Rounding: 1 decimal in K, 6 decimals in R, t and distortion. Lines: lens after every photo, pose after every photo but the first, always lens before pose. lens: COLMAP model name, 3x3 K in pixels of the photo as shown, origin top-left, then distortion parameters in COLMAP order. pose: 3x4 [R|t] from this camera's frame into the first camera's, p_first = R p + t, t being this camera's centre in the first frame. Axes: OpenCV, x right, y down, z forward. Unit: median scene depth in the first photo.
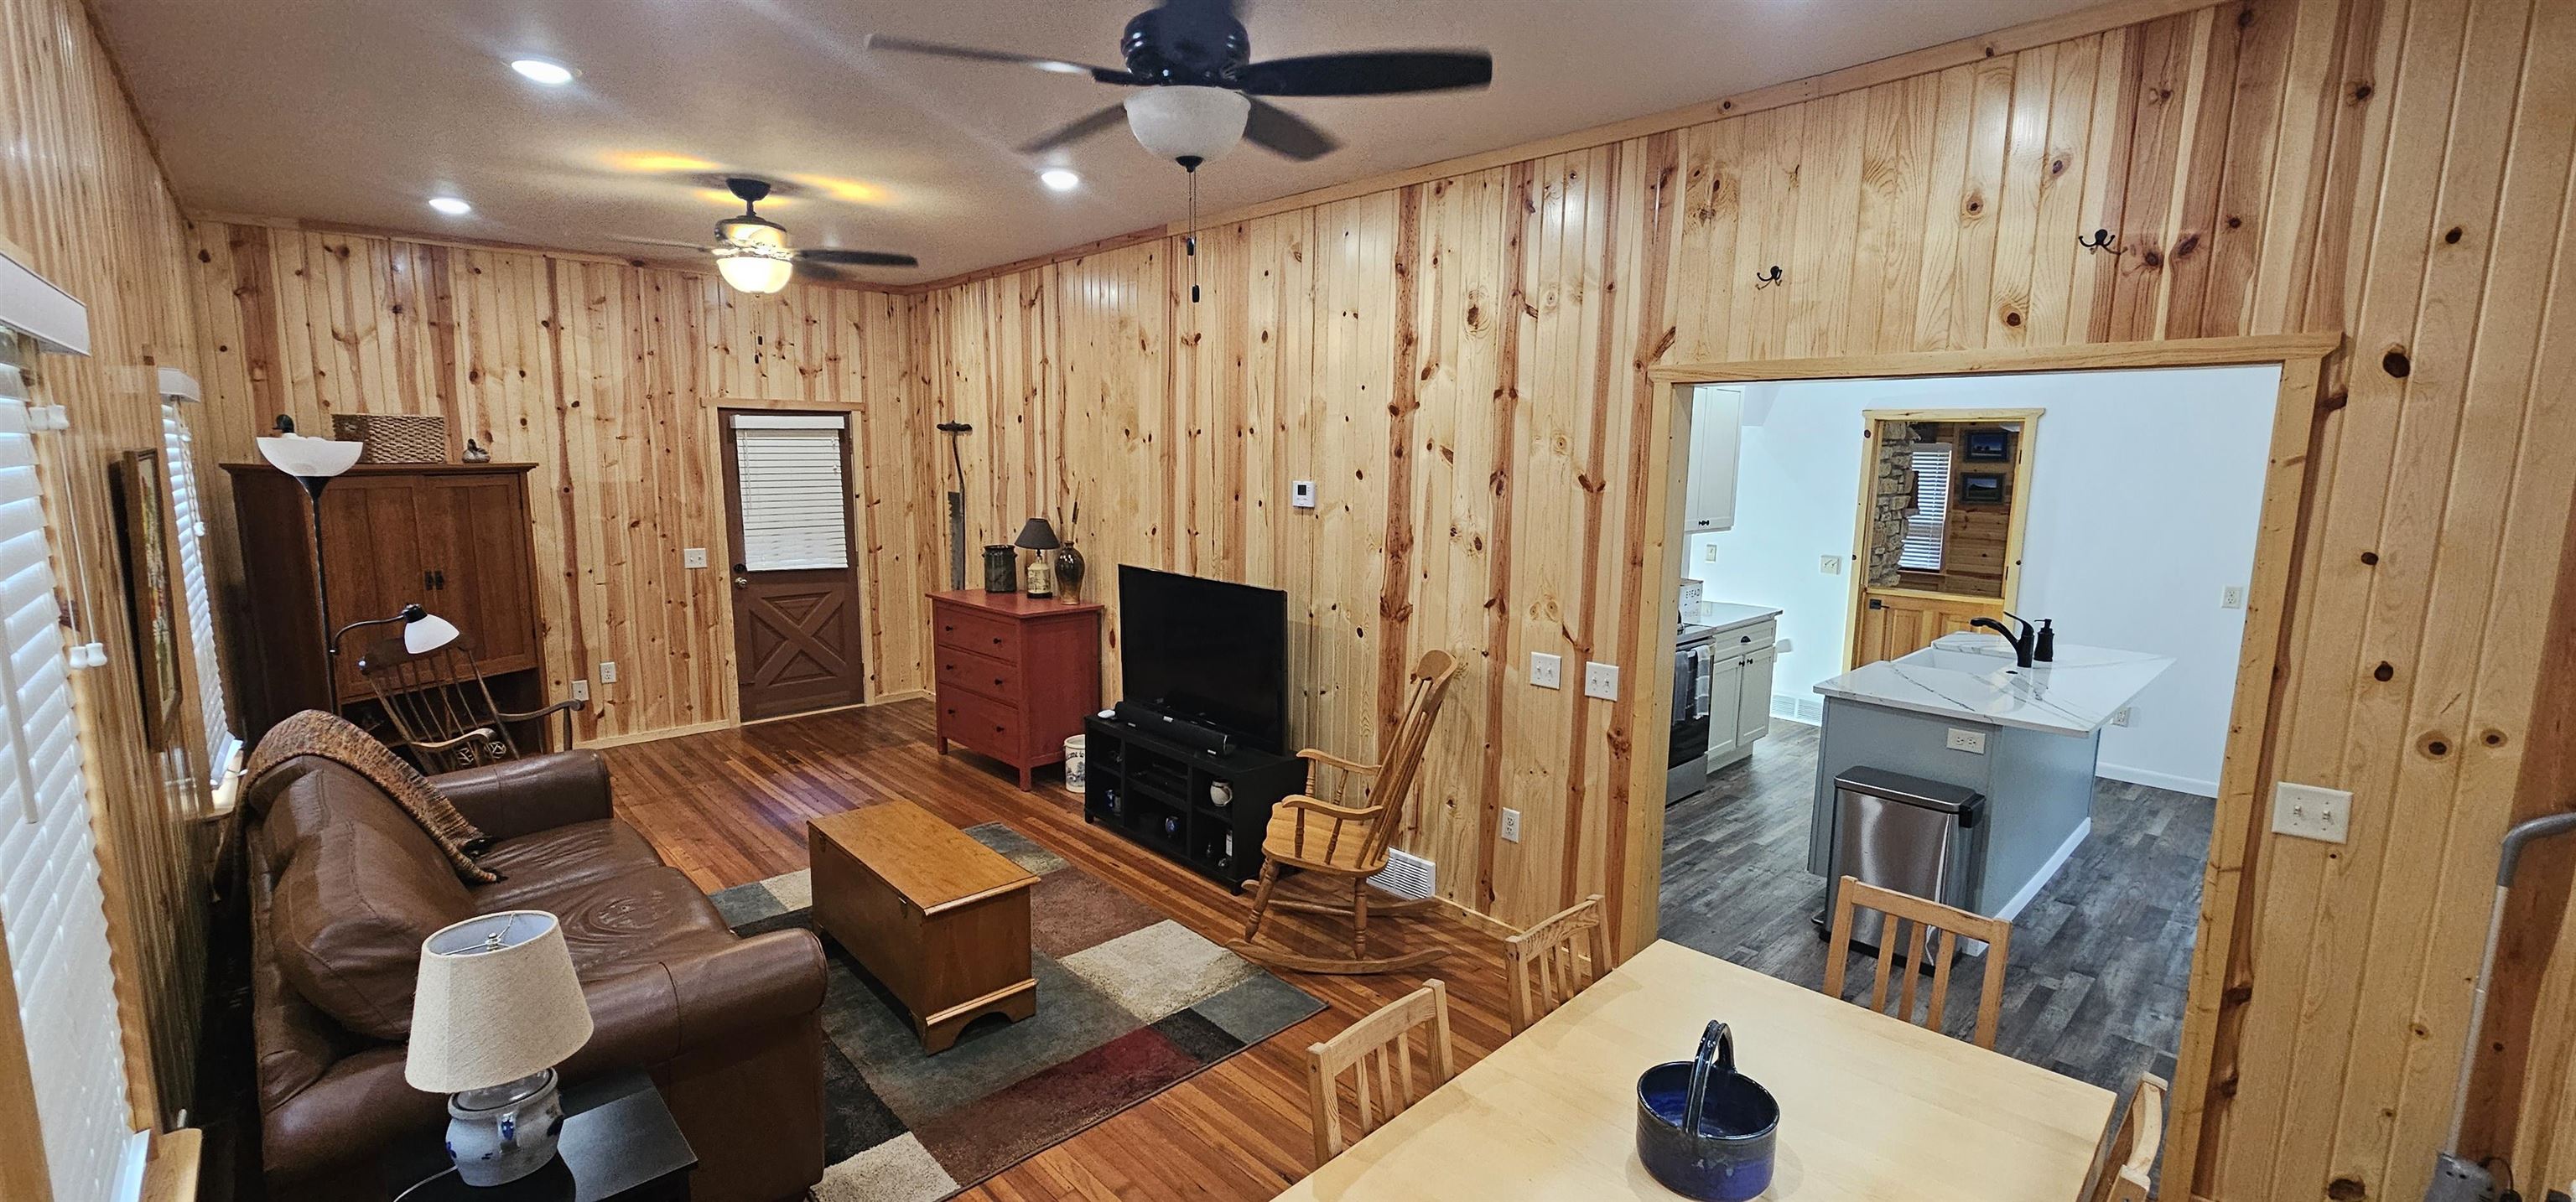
lens RADIAL K [[1051.7, 0, 1301.6], [0, 1051.7, 604.5], [0, 0, 1]] dist [-0.001167, -0.000063]
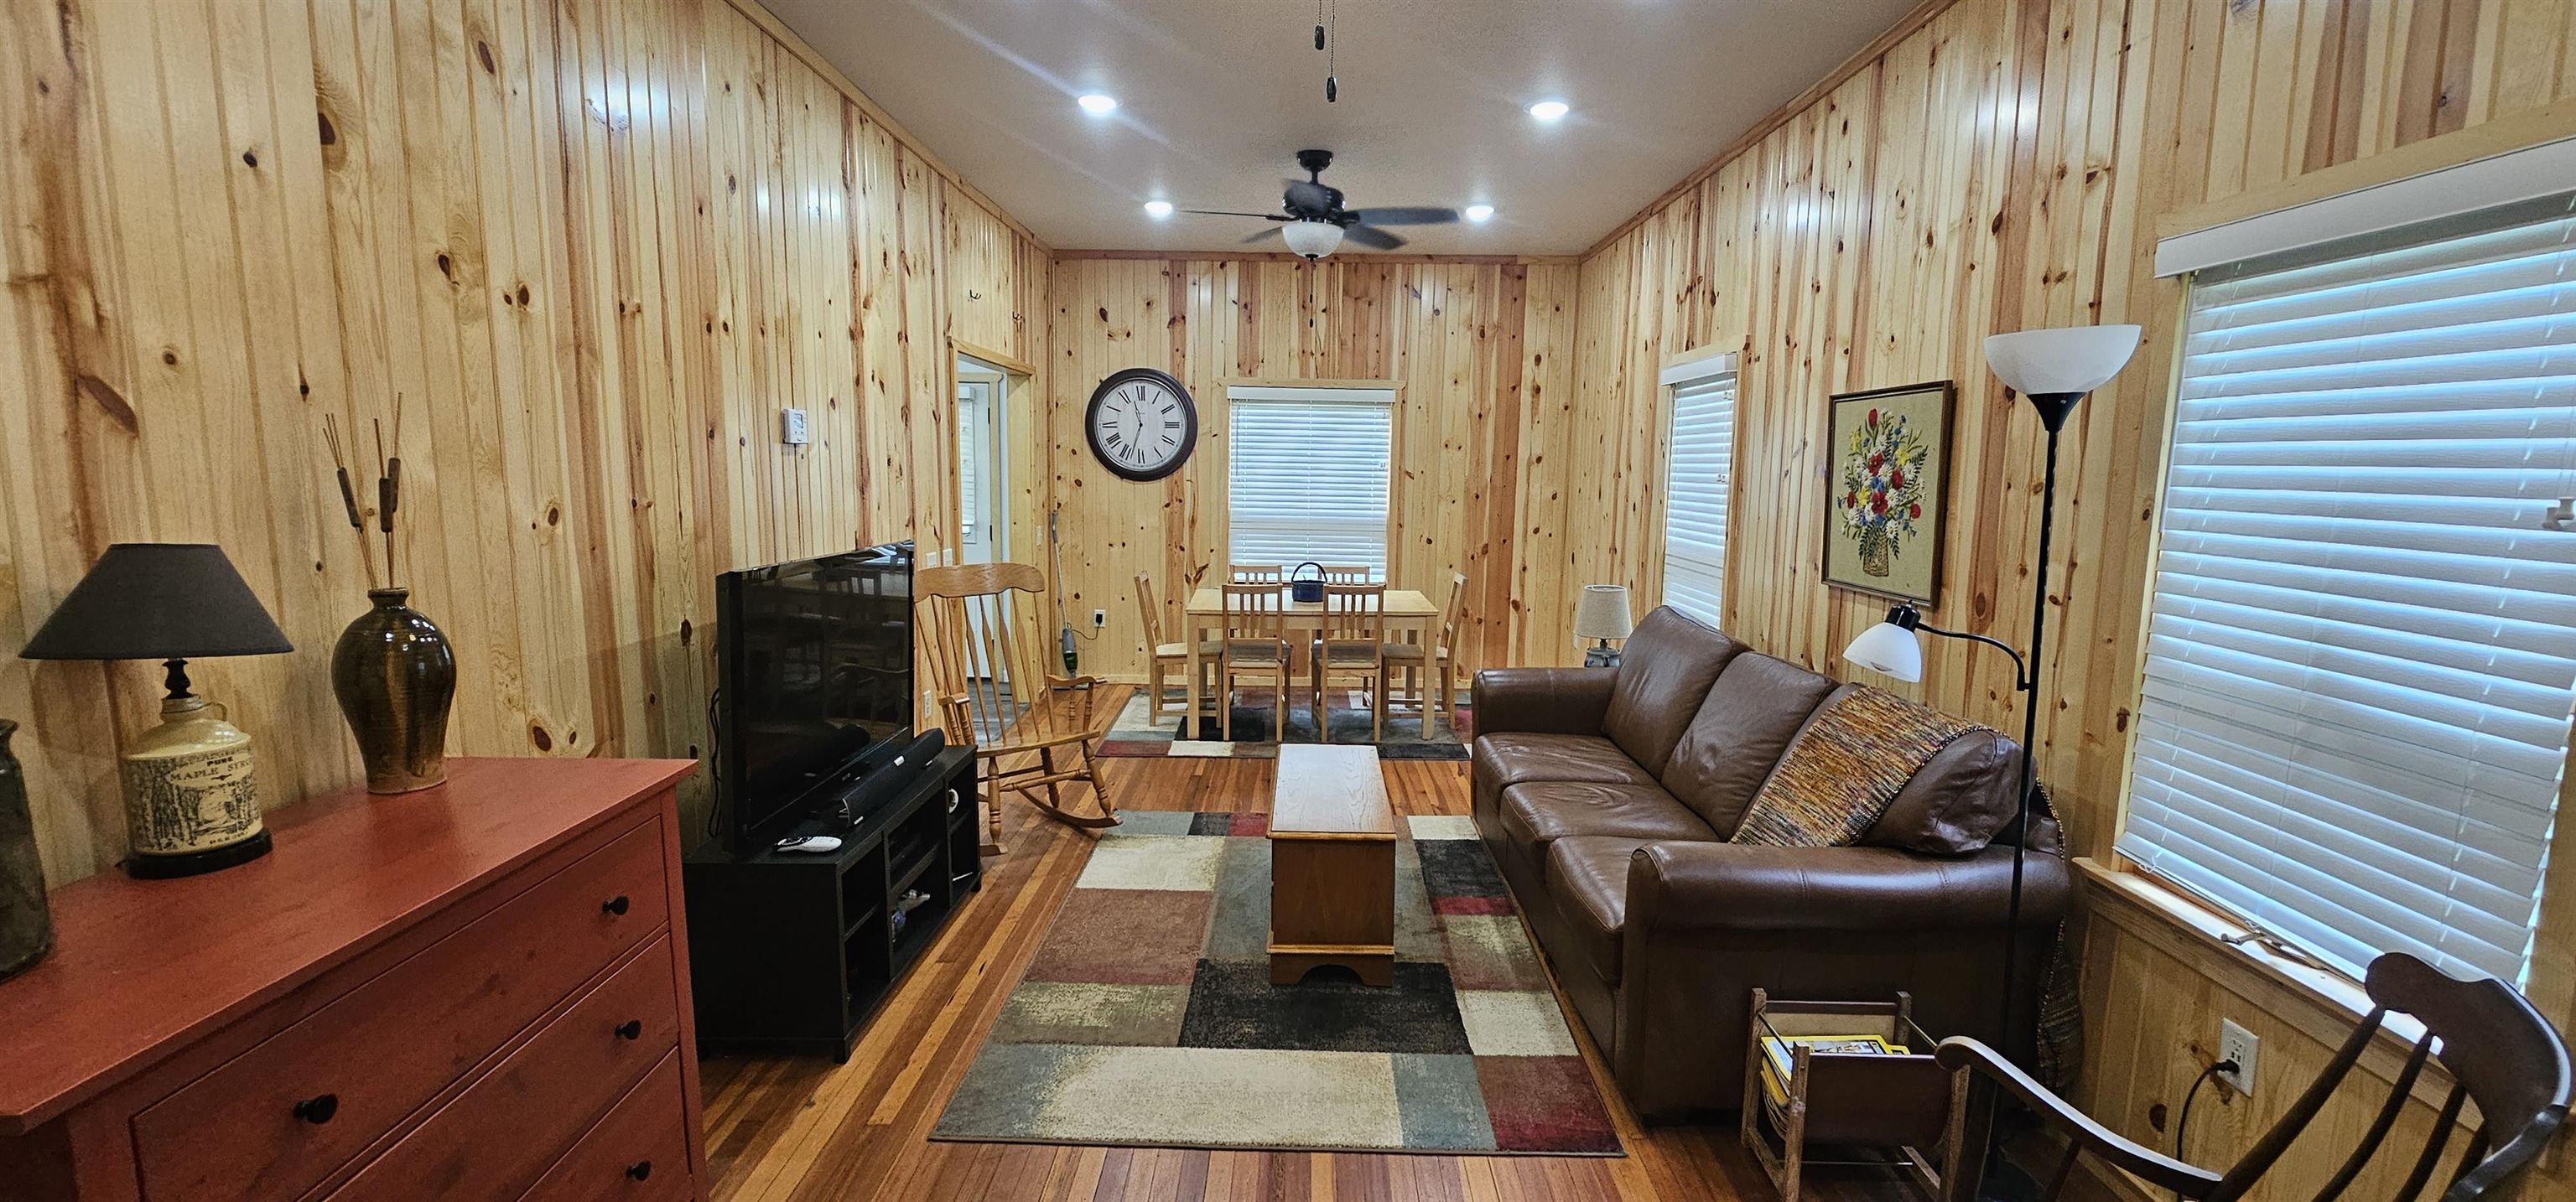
lens RADIAL K [[1051.7, 0, 1301.6], [0, 1051.7, 604.5], [0, 0, 1]] dist [-0.001167, -0.000063]
pose [[-0.721779, -0.111659, 0.683057, -0.920460], [0.083568, 0.965621, 0.246156, -0.160173], [-0.687059, 0.234752, -0.687634, 1.517898]]
